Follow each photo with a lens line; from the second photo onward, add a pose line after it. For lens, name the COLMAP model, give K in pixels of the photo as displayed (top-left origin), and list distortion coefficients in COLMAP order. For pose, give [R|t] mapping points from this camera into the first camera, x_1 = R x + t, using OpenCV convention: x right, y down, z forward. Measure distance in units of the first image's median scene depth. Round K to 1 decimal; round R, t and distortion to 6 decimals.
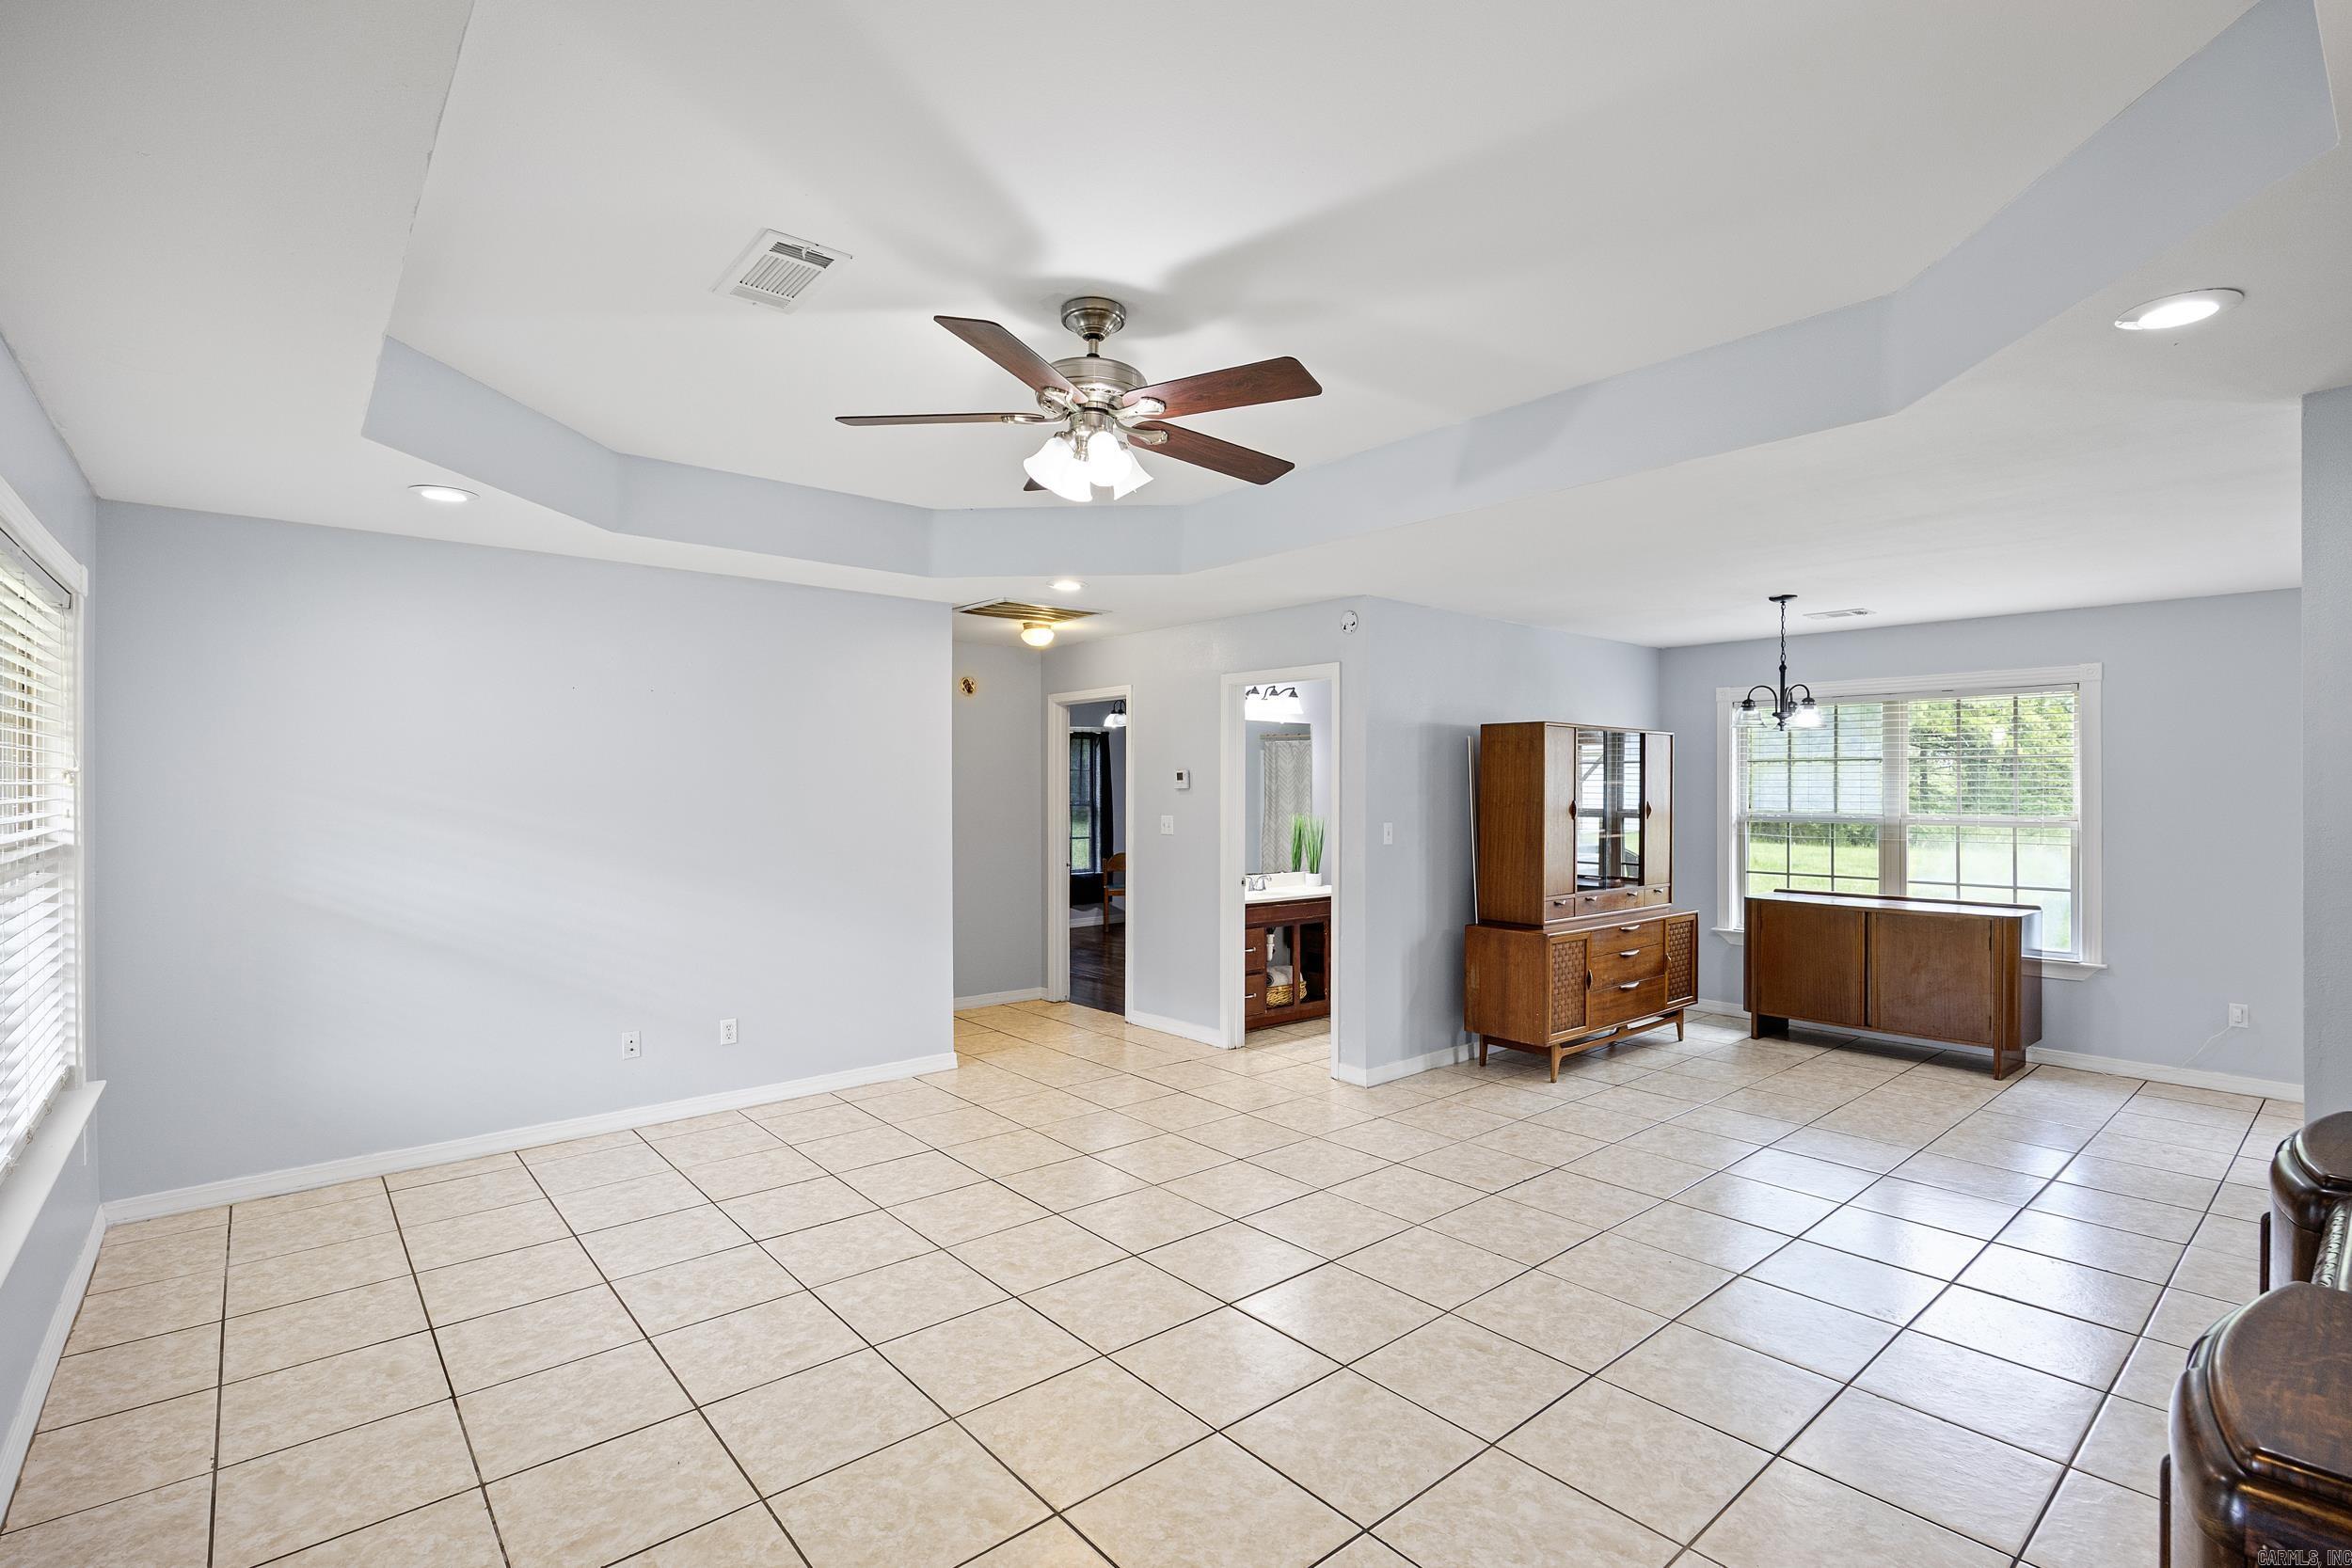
lens RADIAL K [[1073.2, 0, 1185.6], [0, 1073.2, 796.5], [0, 0, 1]] dist [-0.006326, 0.002469]
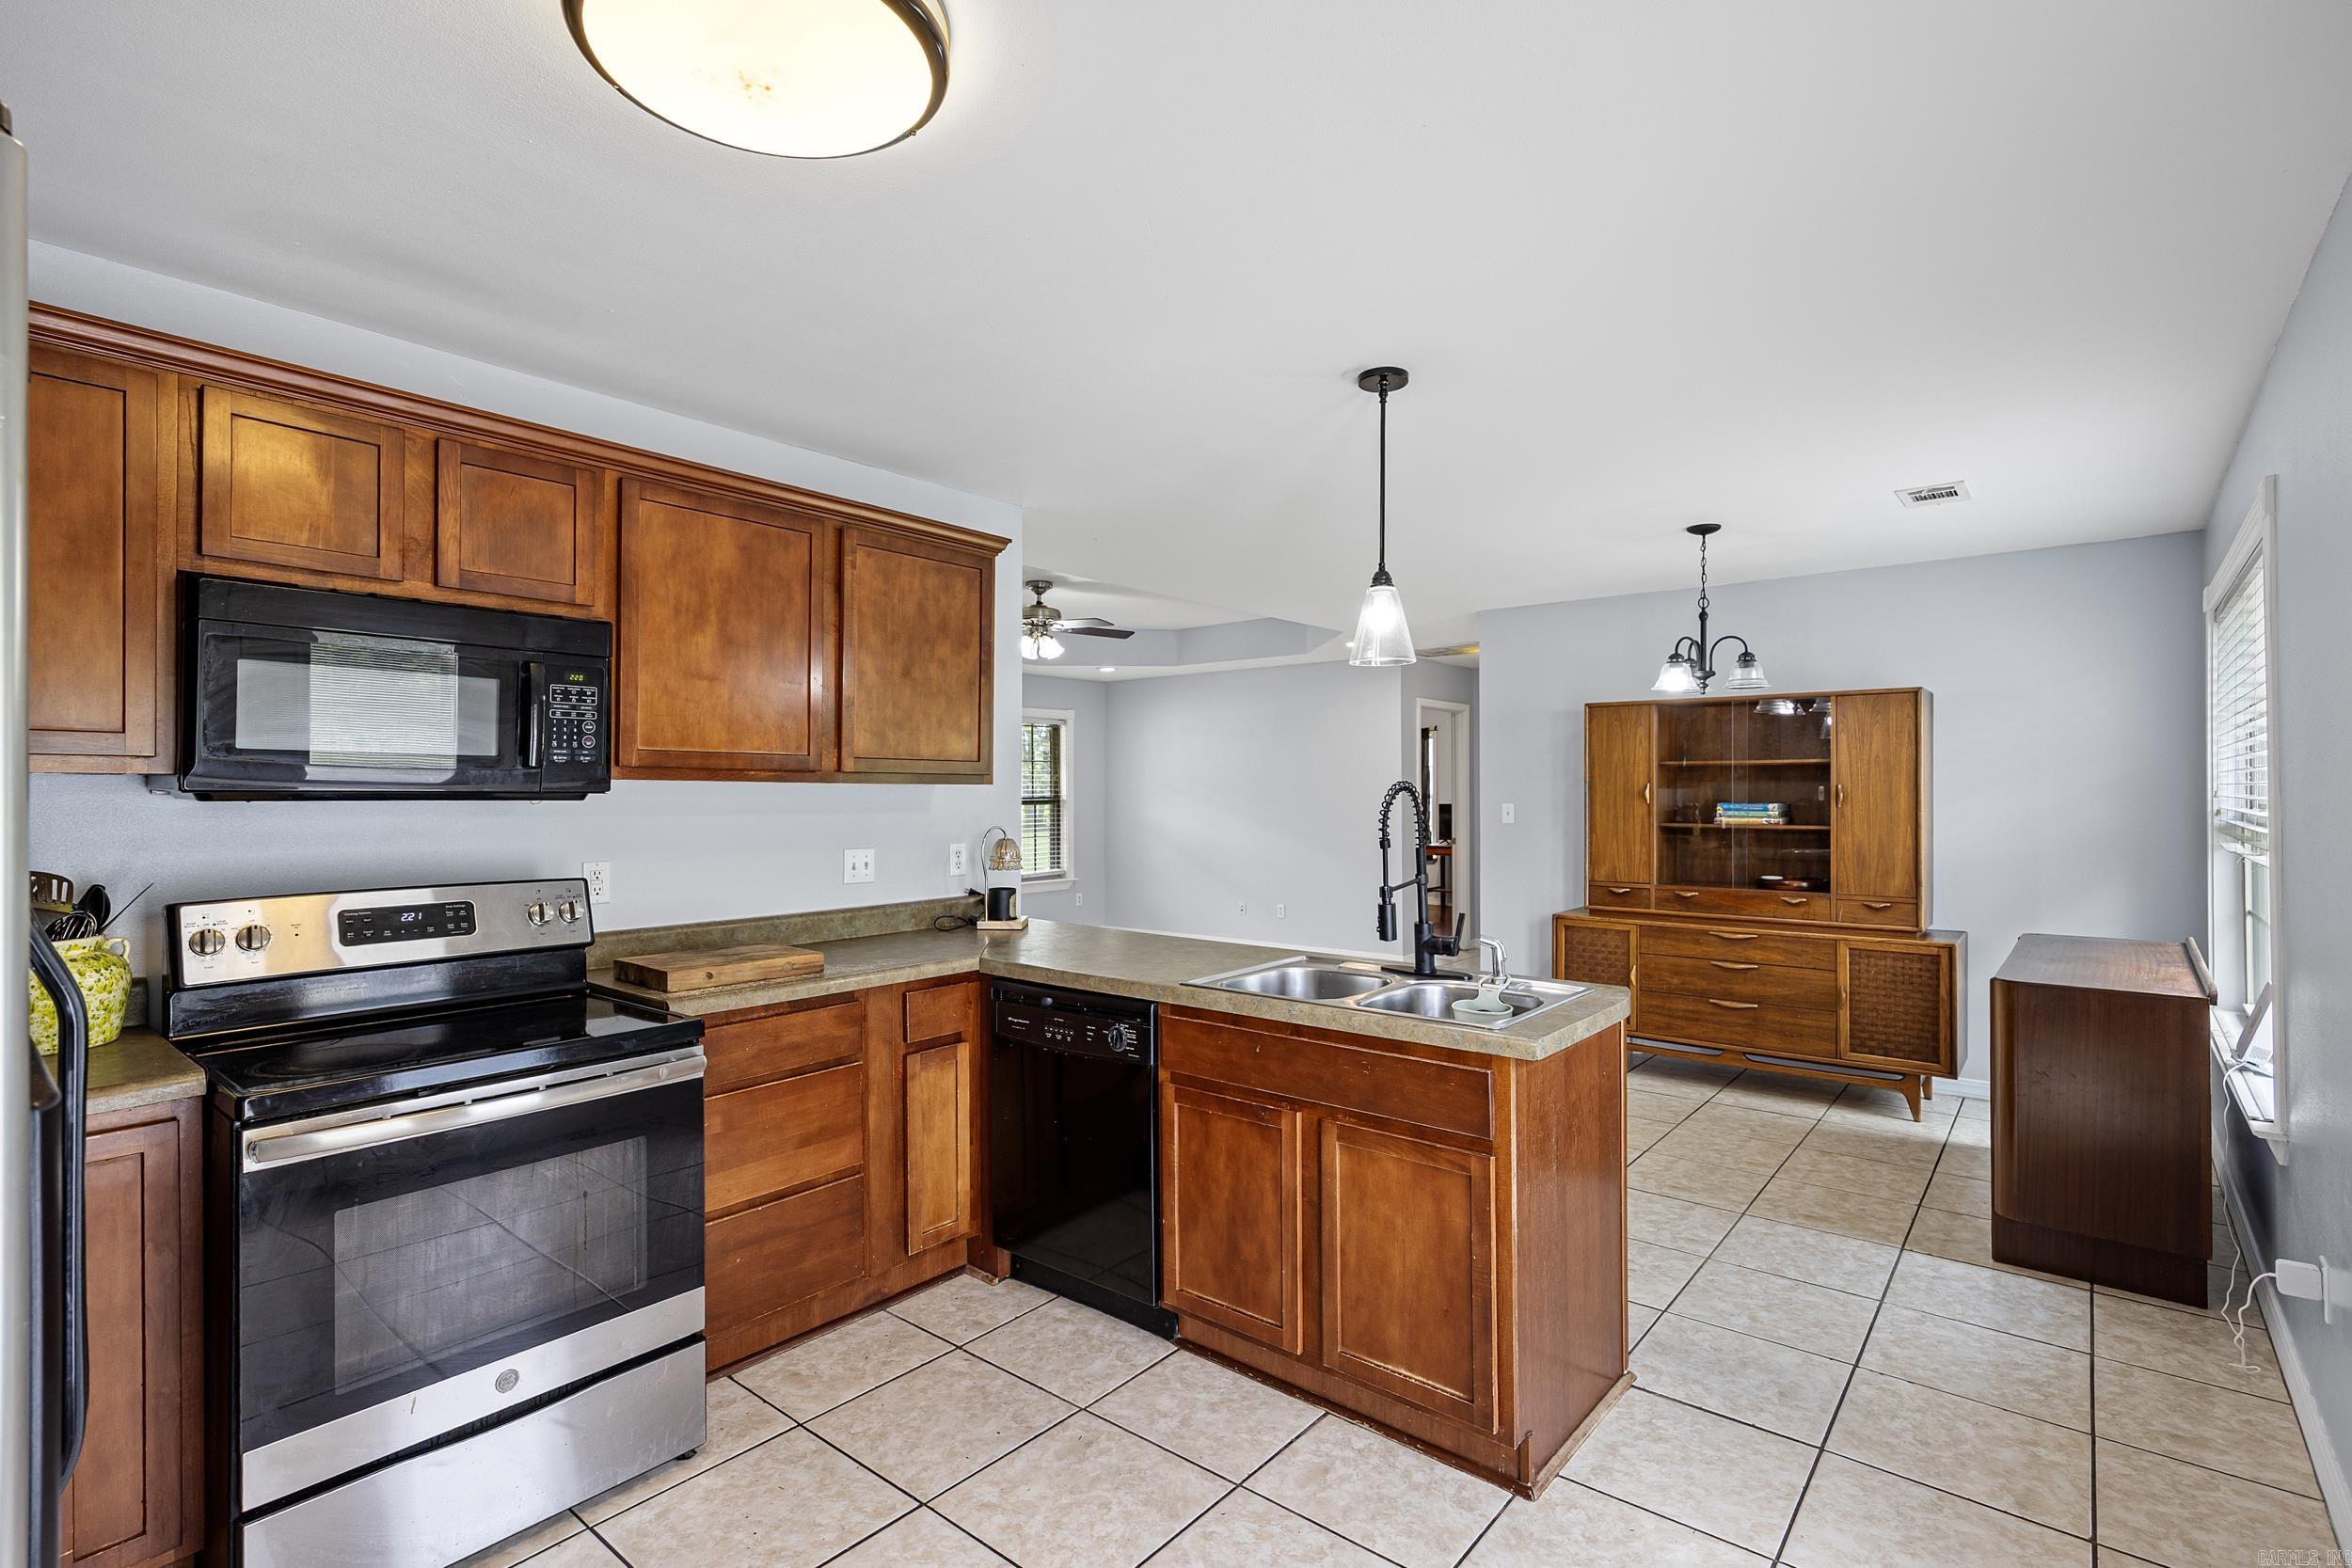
lens RADIAL K [[1073.2, 0, 1165.8], [0, 1073.2, 794.1], [0, 0, 1]] dist [-0.006326, 0.002469]
pose [[0.158125, 0.005210, -0.987405, 1.513939], [-0.001543, 0.999986, 0.005030, 0.012285], [0.987418, 0.000728, 0.158131, 0.559227]]
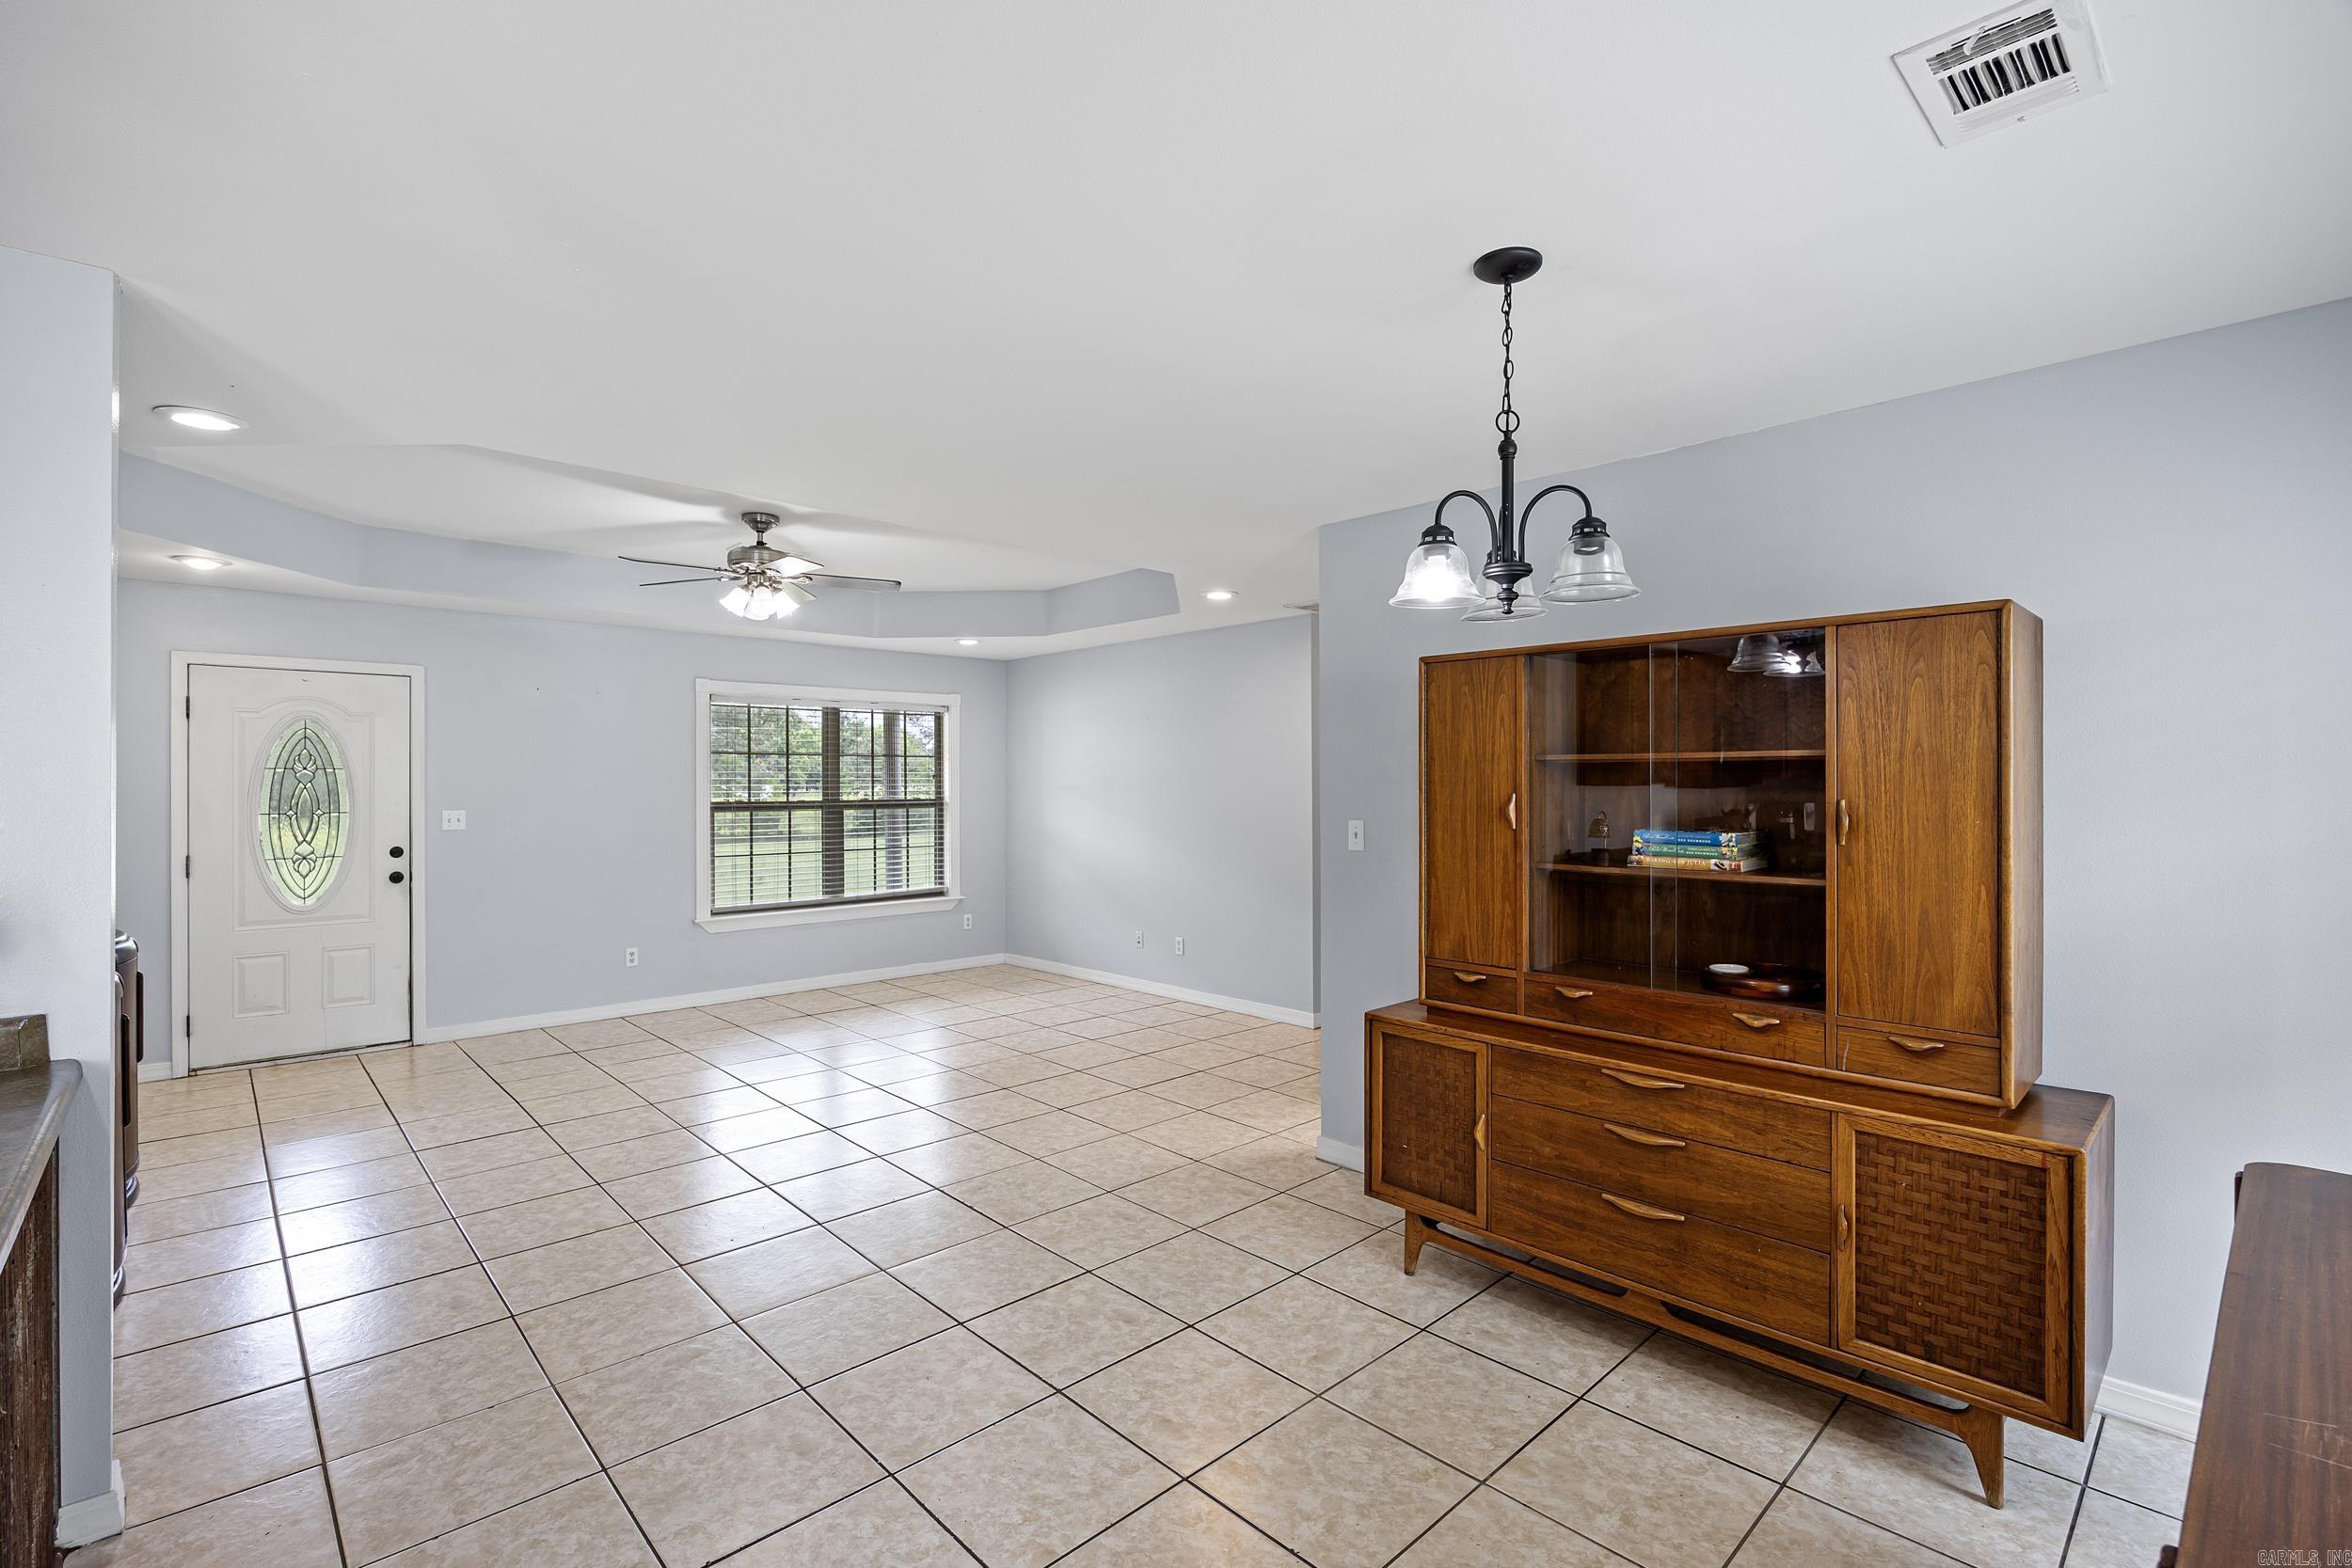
lens RADIAL K [[1073.2, 0, 1166.8], [0, 1073.2, 786.0], [0, 0, 1]] dist [-0.006326, 0.002469]
pose [[0.035699, 0.005013, -0.999350, 1.104653], [-0.001348, 0.999987, 0.004968, -0.001652], [0.999362, 0.001170, 0.035705, 1.018999]]
